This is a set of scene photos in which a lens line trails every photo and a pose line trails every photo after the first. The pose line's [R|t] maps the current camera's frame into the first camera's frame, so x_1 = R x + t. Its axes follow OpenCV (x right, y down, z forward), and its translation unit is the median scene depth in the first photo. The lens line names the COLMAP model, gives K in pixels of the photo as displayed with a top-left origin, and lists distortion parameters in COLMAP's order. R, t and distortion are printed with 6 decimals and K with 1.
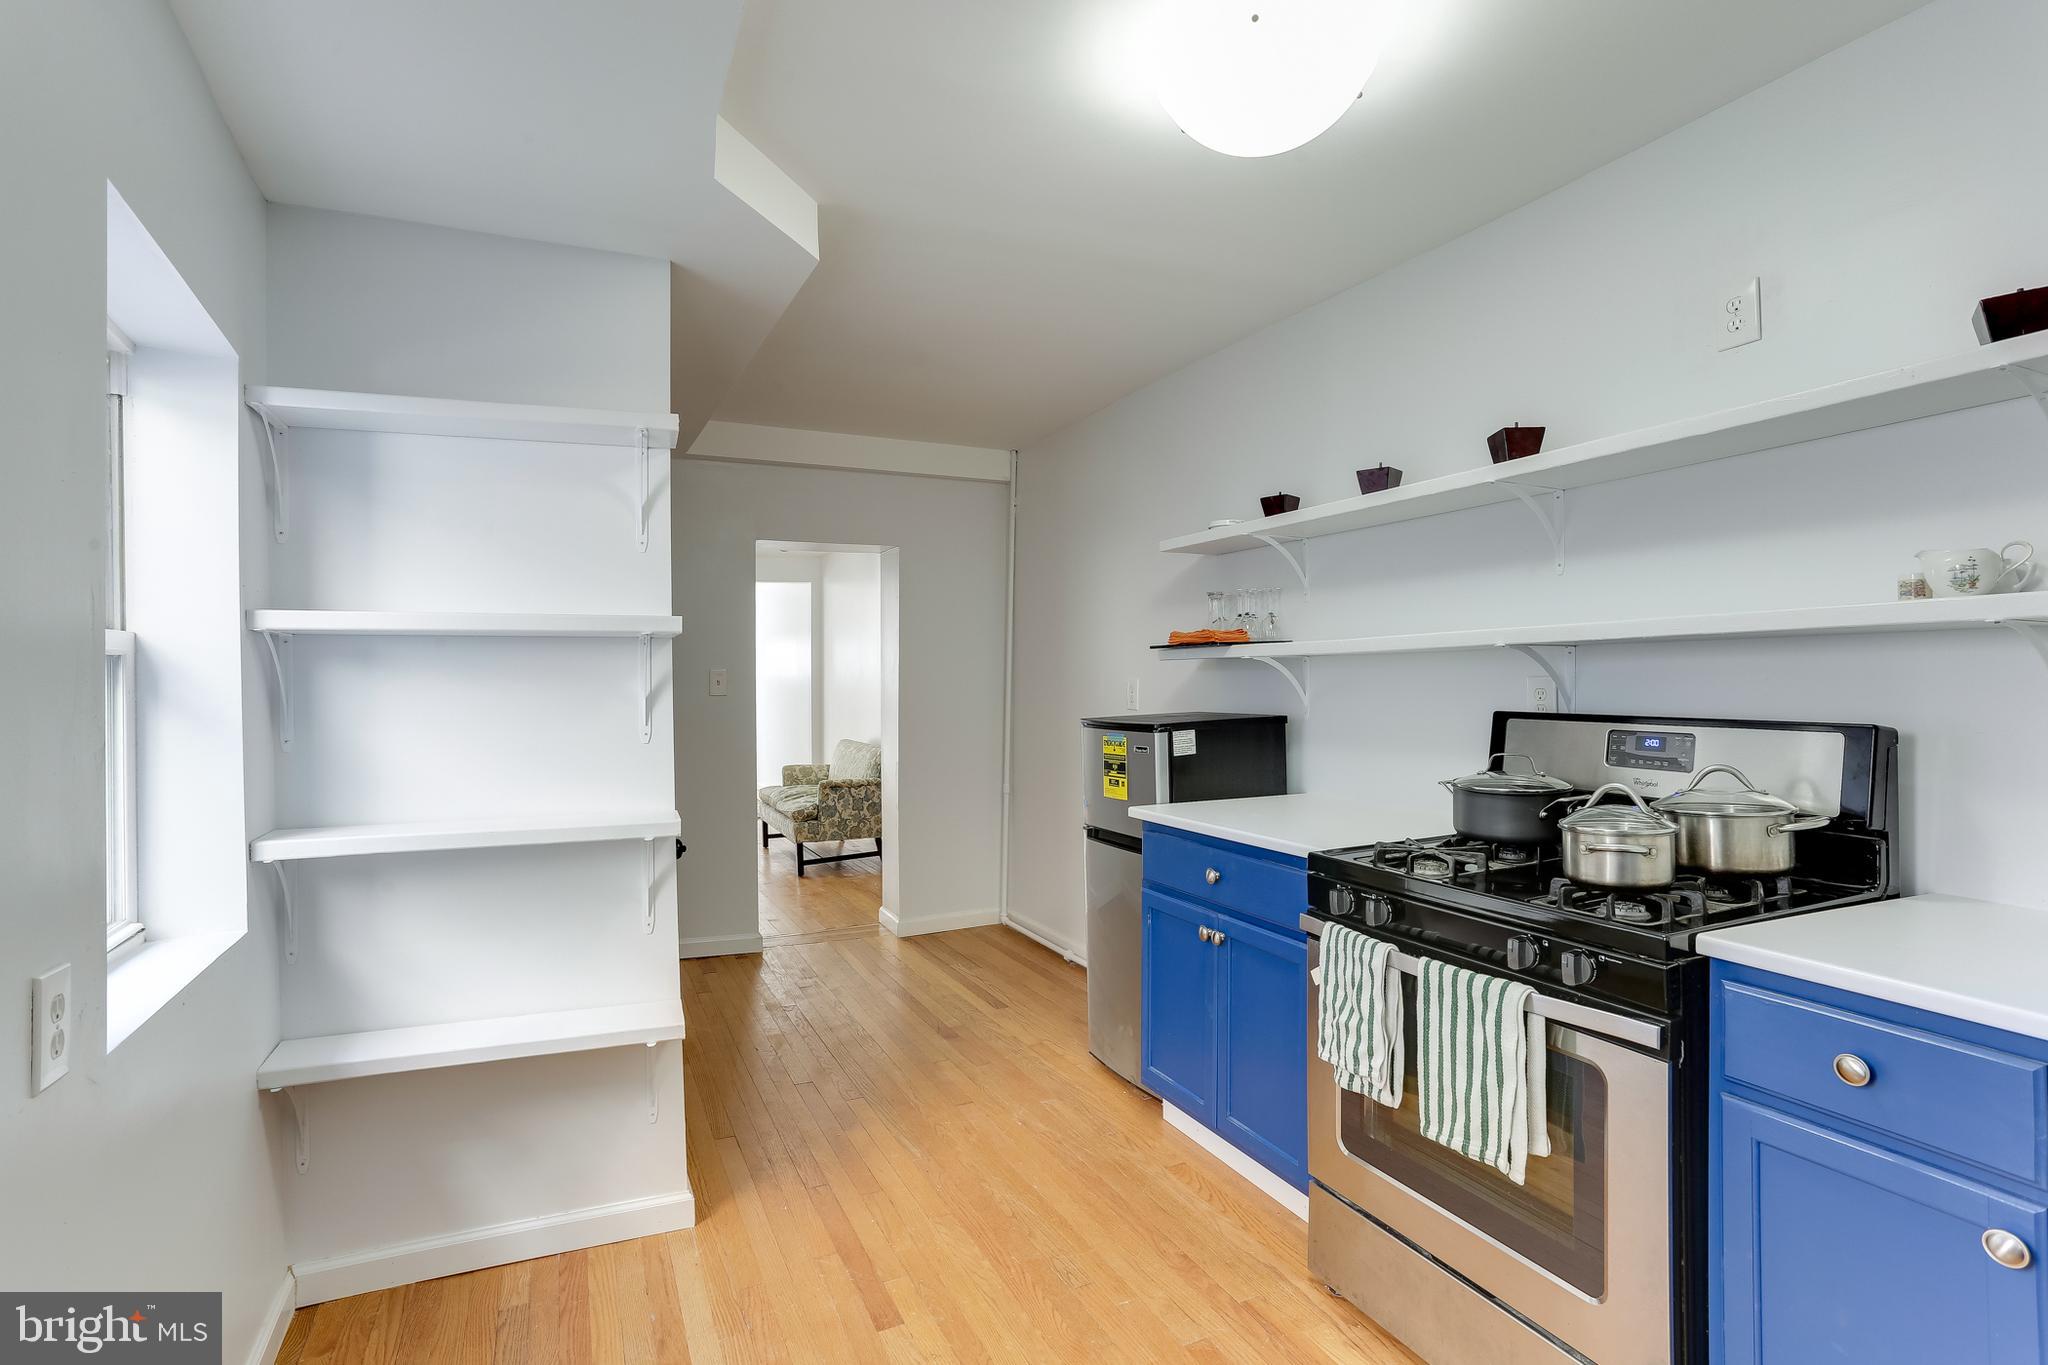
lens RADIAL K [[947.9, 0, 1029.5], [0, 947.9, 689.0], [0, 0, 1]] dist [-0.000579, 0.000001]
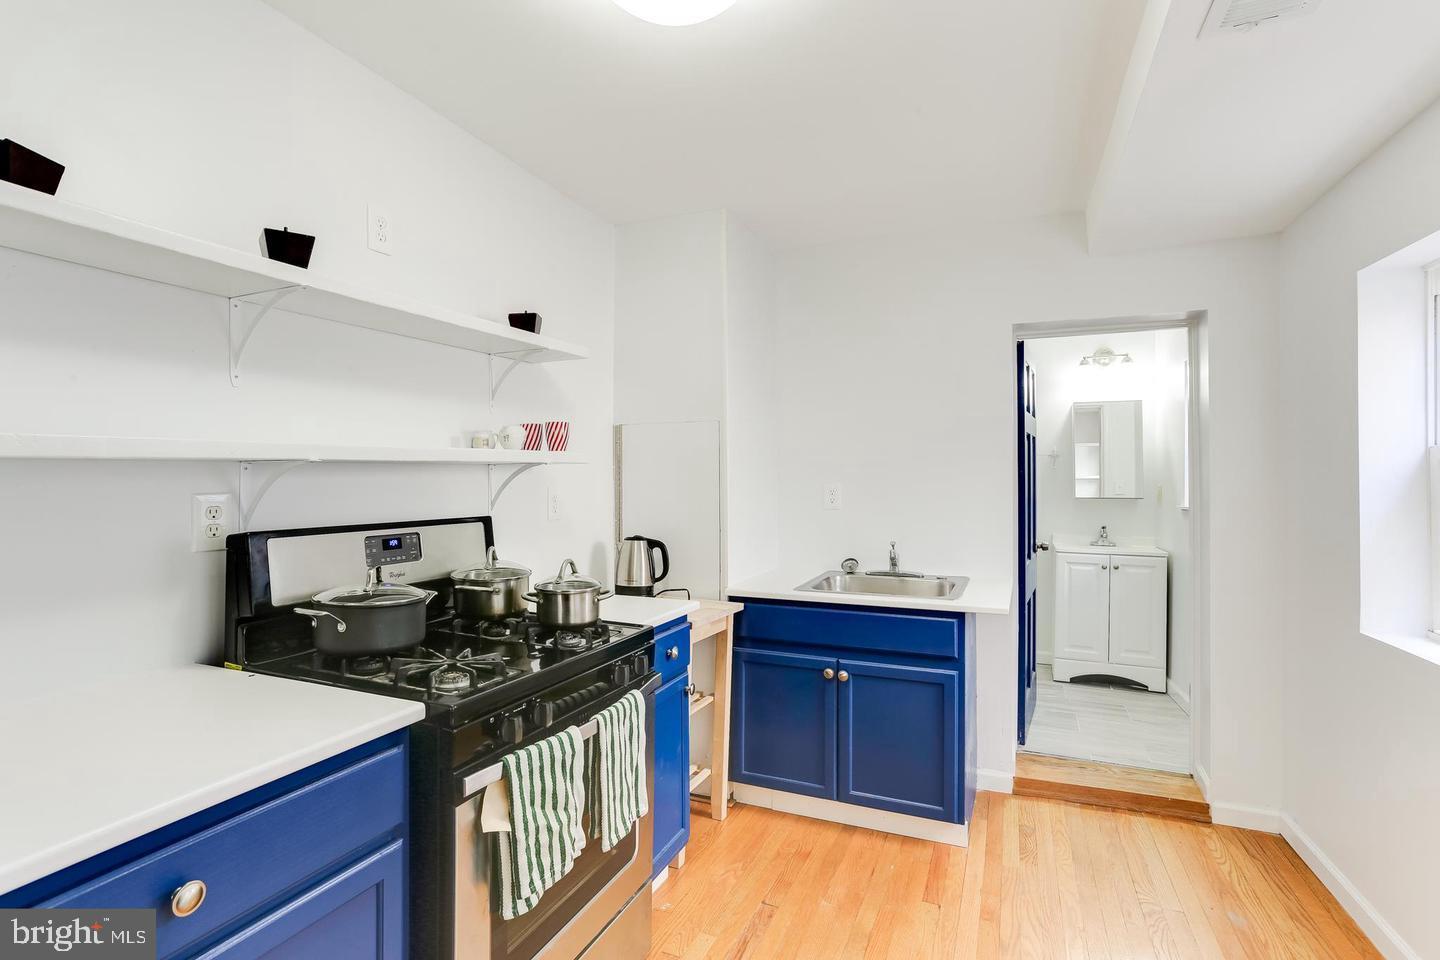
lens RADIAL K [[648.9, 0, 720.0], [0, 648.9, 480.0], [0, 0, 1]] dist [-0.022344, 0.009304]
pose [[-0.632789, 0.003108, 0.774318, -0.284006], [0.008445, 0.999960, 0.002887, -0.025549], [-0.774278, 0.008366, -0.632790, 1.134464]]
